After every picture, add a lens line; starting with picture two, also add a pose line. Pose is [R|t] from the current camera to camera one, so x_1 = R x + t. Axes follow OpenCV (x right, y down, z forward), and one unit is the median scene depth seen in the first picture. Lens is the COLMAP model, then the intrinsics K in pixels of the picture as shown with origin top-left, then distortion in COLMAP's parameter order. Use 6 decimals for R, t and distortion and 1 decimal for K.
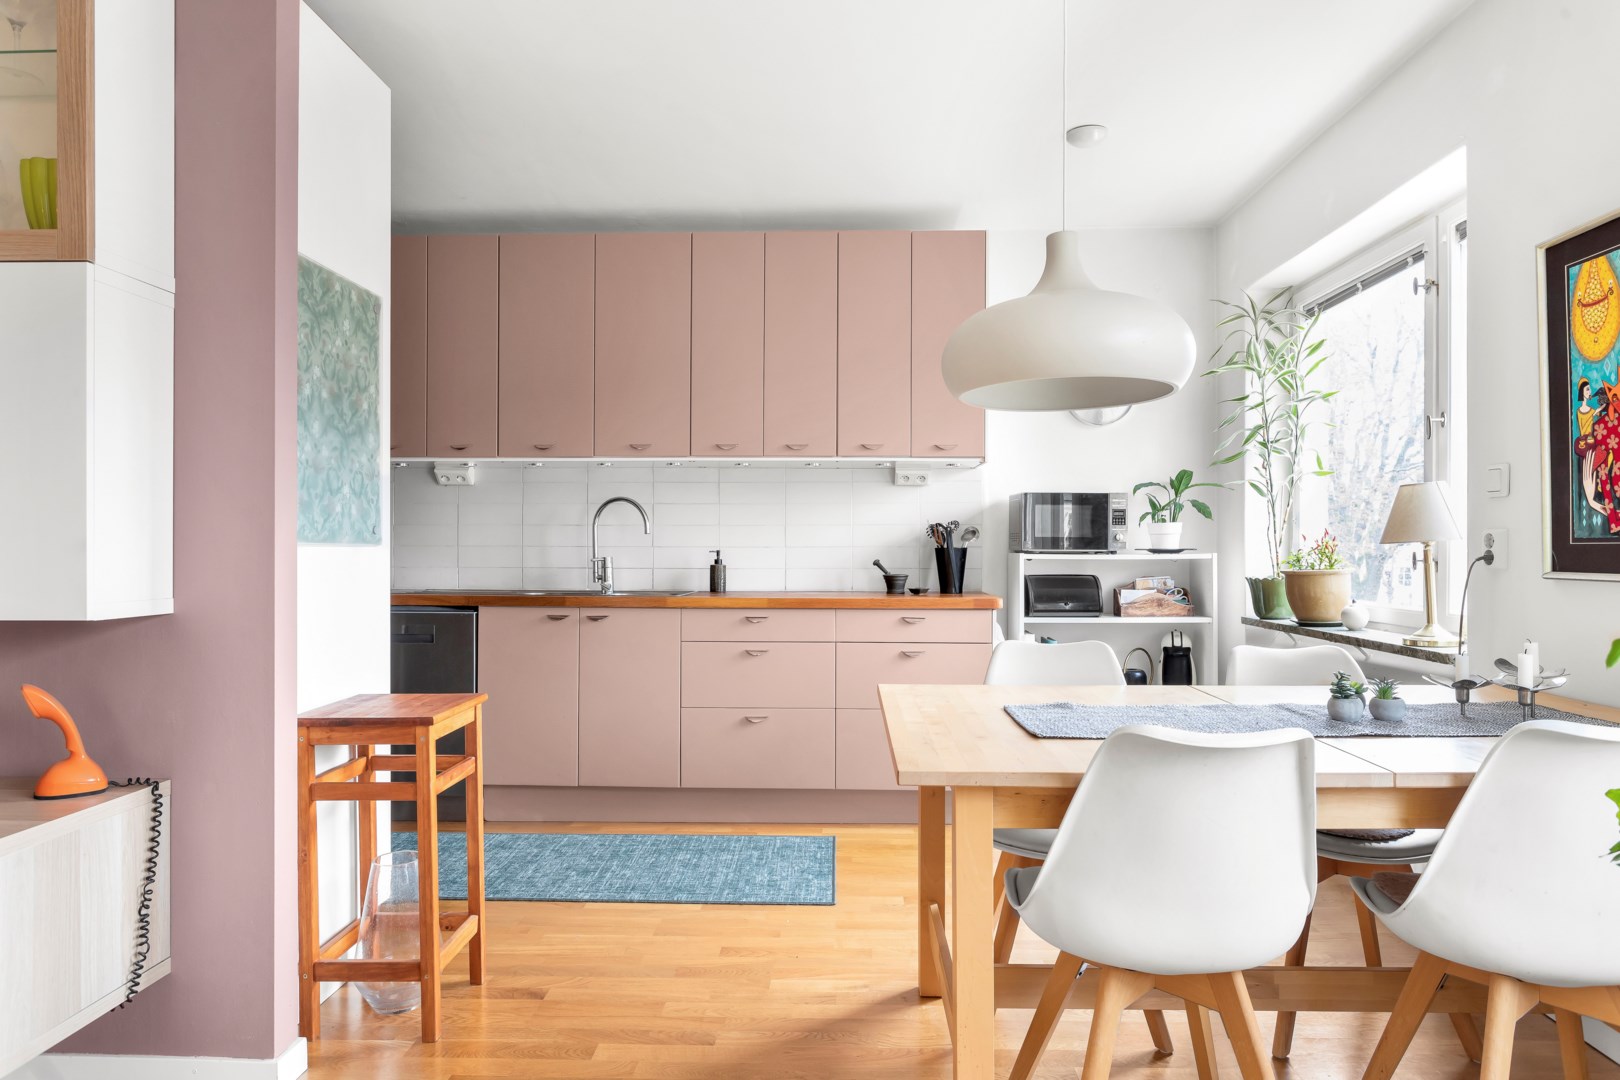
lens RADIAL K [[1006.5, 0, 814.1], [0, 1006.5, 559.1], [0, 0, 1]] dist [0.000355, 0.000008]
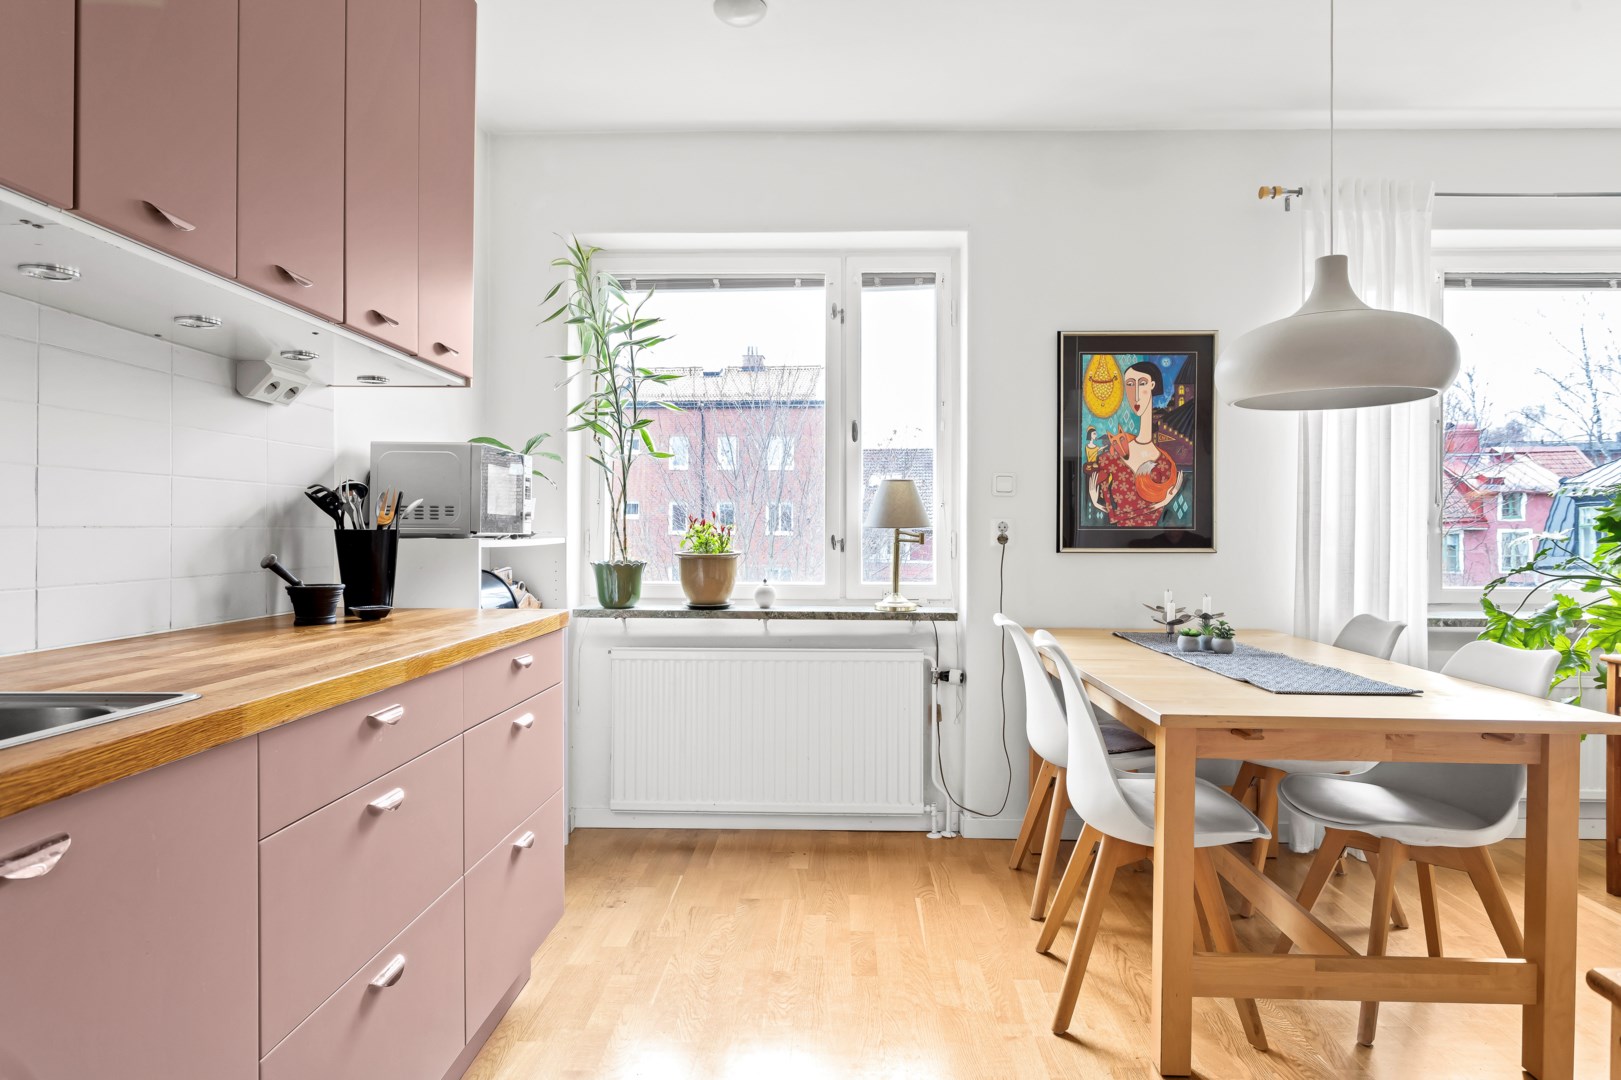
lens RADIAL K [[962.5, 0, 810.5], [0, 962.5, 540.0], [0, 0, 1]] dist [0.000318, 0.000017]
pose [[-0.021595, -0.009450, 0.999722, -0.753515], [0.007797, 0.999923, 0.009620, -0.017132], [-0.999736, 0.008002, -0.021520, 1.470143]]
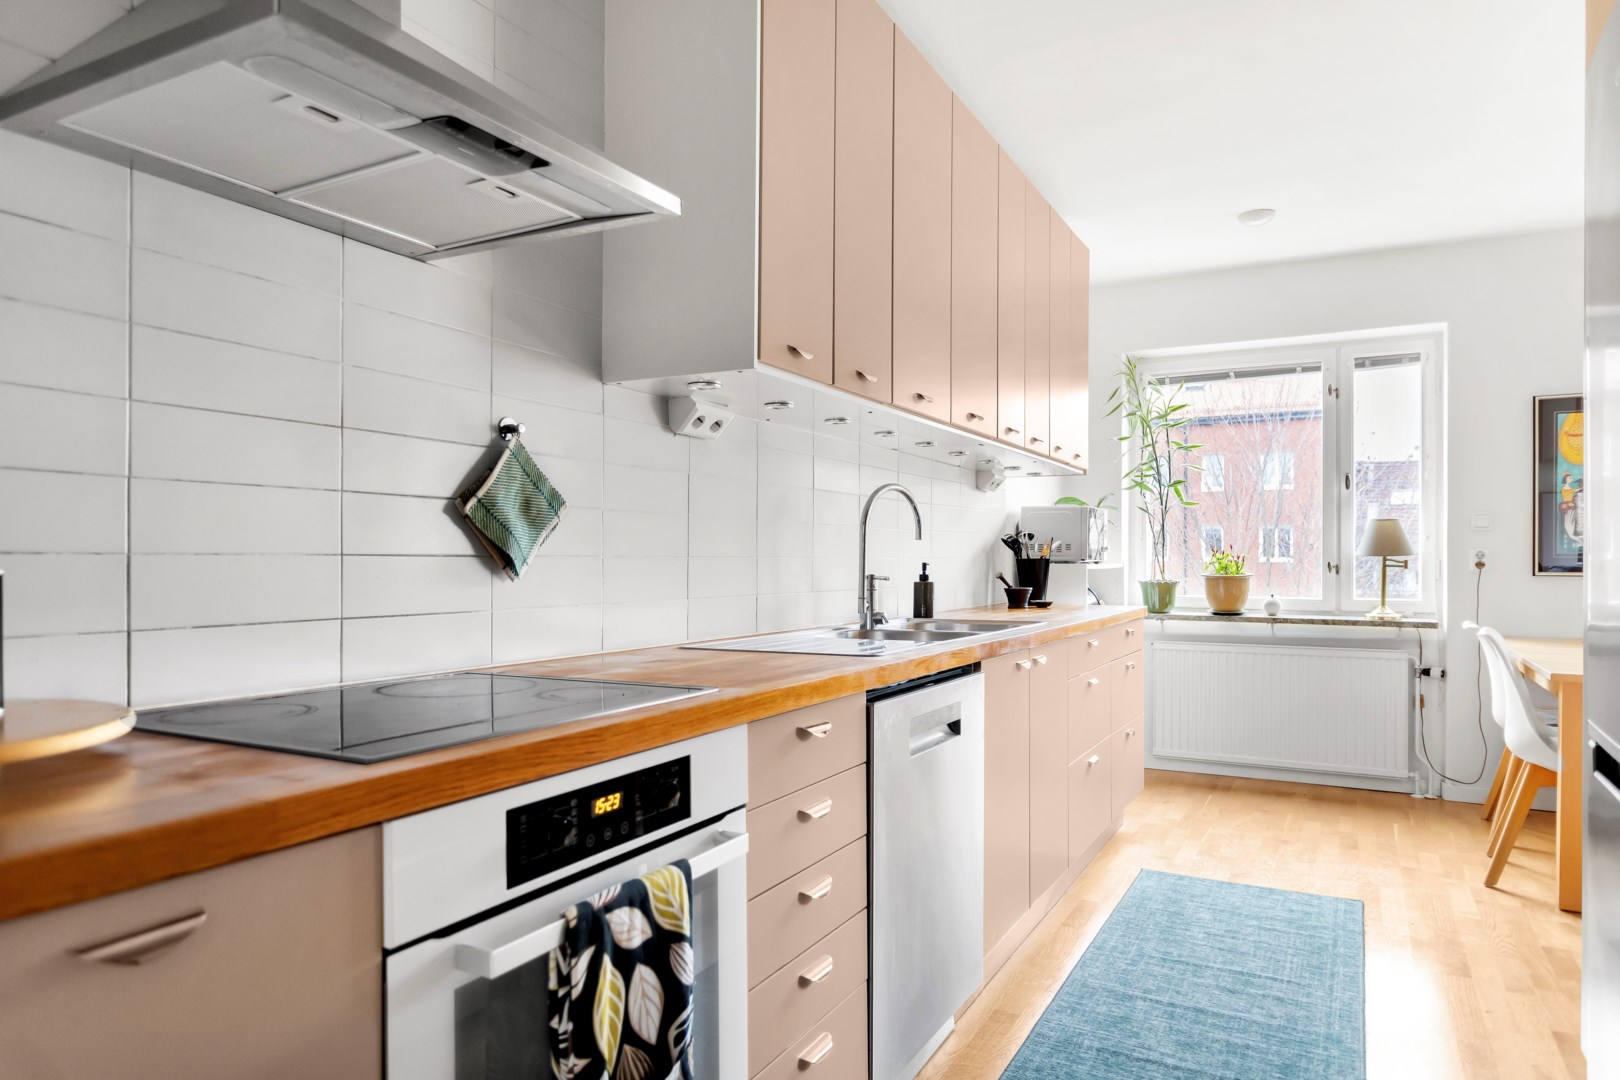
lens RADIAL K [[1006.5, 0, 814.1], [0, 1006.5, 559.1], [0, 0, 1]] dist [0.000355, 0.000008]
pose [[0.426031, -0.001671, 0.904707, -1.611333], [0.008559, 0.999961, -0.002184, -0.019724], [-0.904668, 0.008673, 0.426029, 1.478570]]
